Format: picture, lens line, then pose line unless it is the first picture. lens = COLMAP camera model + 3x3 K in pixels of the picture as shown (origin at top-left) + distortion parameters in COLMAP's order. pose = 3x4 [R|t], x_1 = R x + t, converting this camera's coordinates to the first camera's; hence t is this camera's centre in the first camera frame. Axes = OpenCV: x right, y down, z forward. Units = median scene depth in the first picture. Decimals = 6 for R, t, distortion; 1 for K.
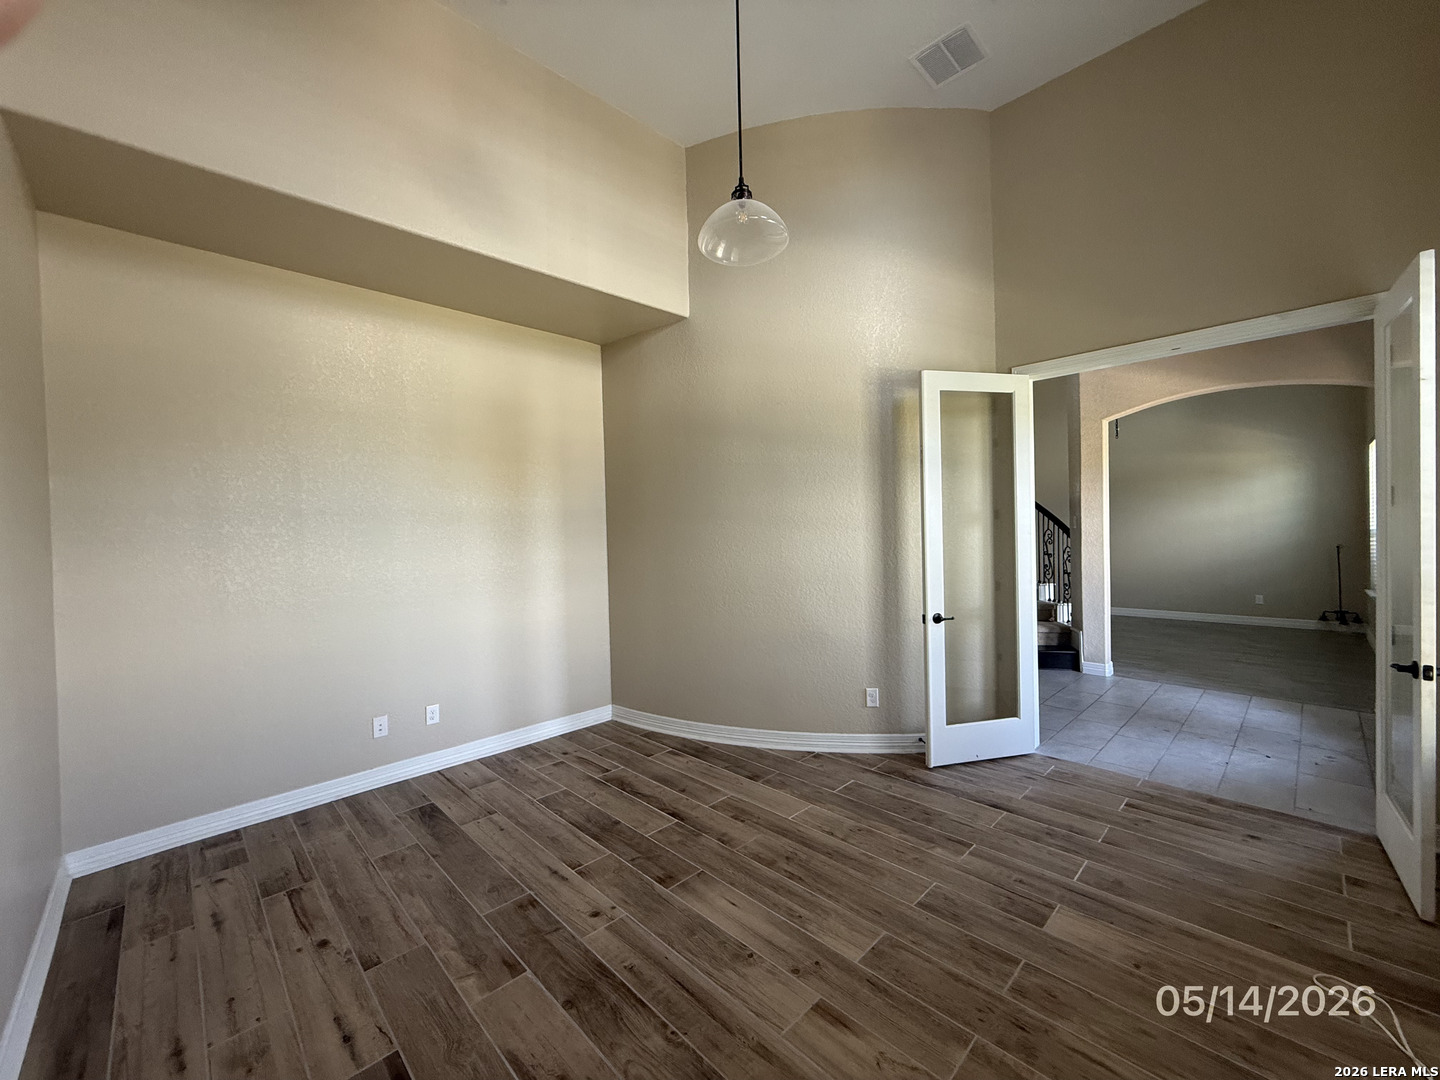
lens RADIAL K [[573.7, 0, 715.0], [0, 573.7, 536.9], [0, 0, 1]] dist [-0.000458, -0.000284]
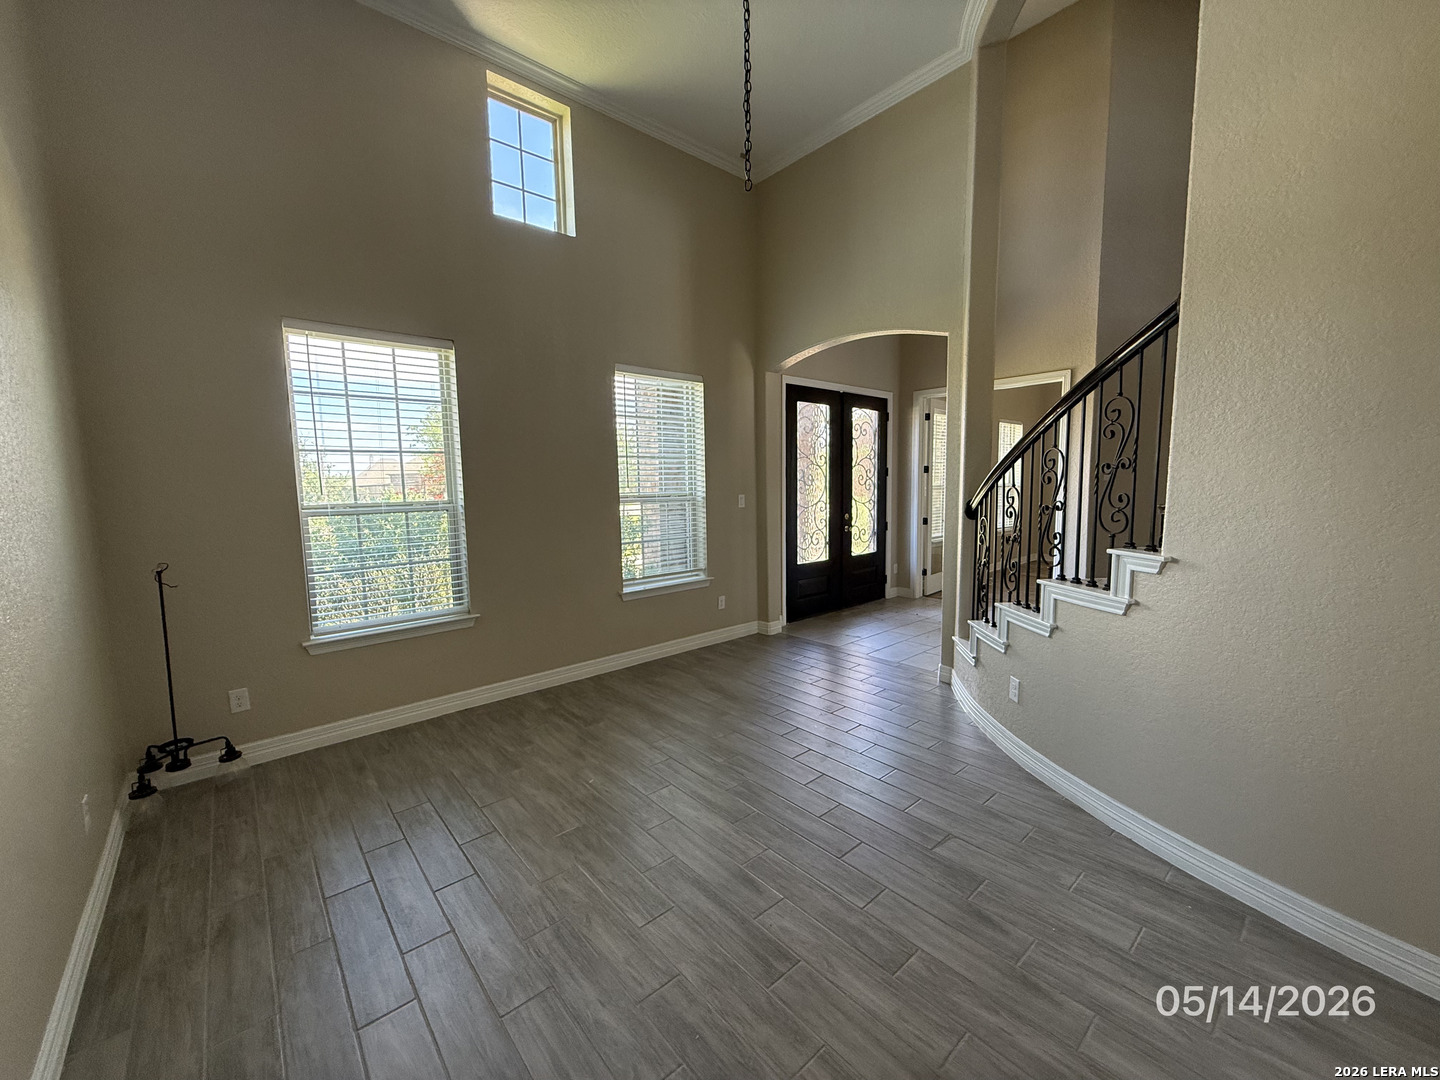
lens RADIAL K [[573.7, 0, 719.7], [0, 573.7, 539.9], [0, 0, 1]] dist [-0.000458, -0.000284]
pose [[-0.997749, 0.028207, 0.060843, 1.314035], [0.035470, 0.991919, 0.121817, -0.064025], [-0.056915, 0.123701, -0.990686, 2.459412]]
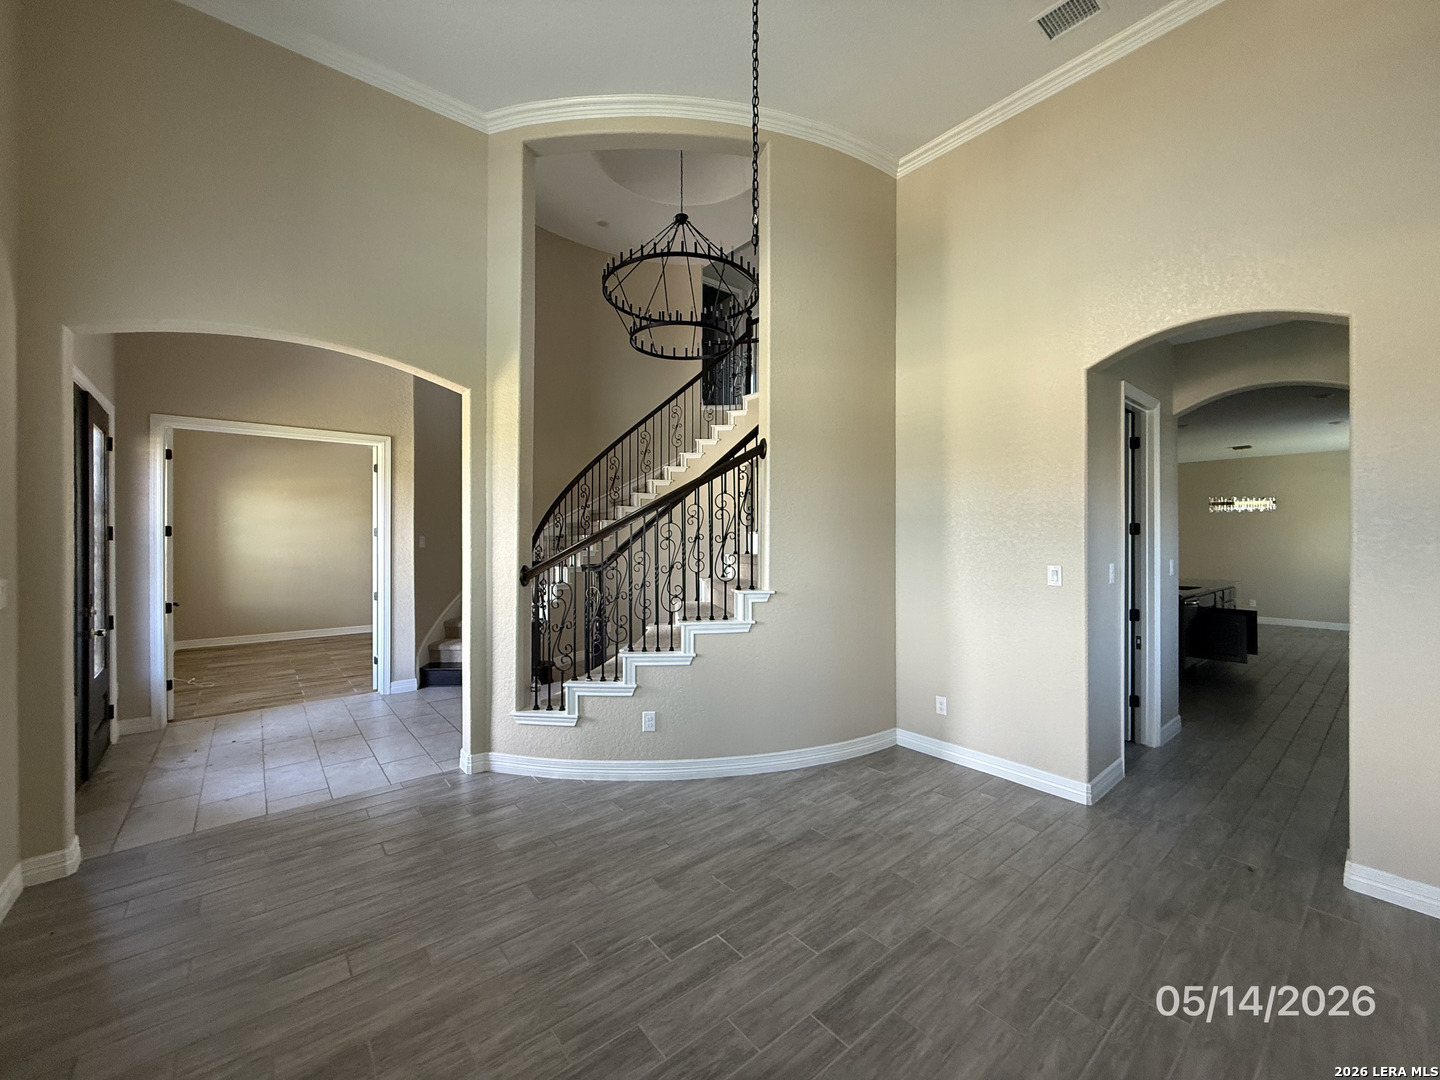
lens RADIAL K [[573.7, 0, 714.2], [0, 573.7, 540.2], [0, 0, 1]] dist [-0.000458, -0.000284]
pose [[-0.081422, 0.018032, -0.996517, 1.863540], [-0.018349, 0.999640, 0.019588, -0.066779], [0.996511, 0.019880, -0.081062, 1.880039]]
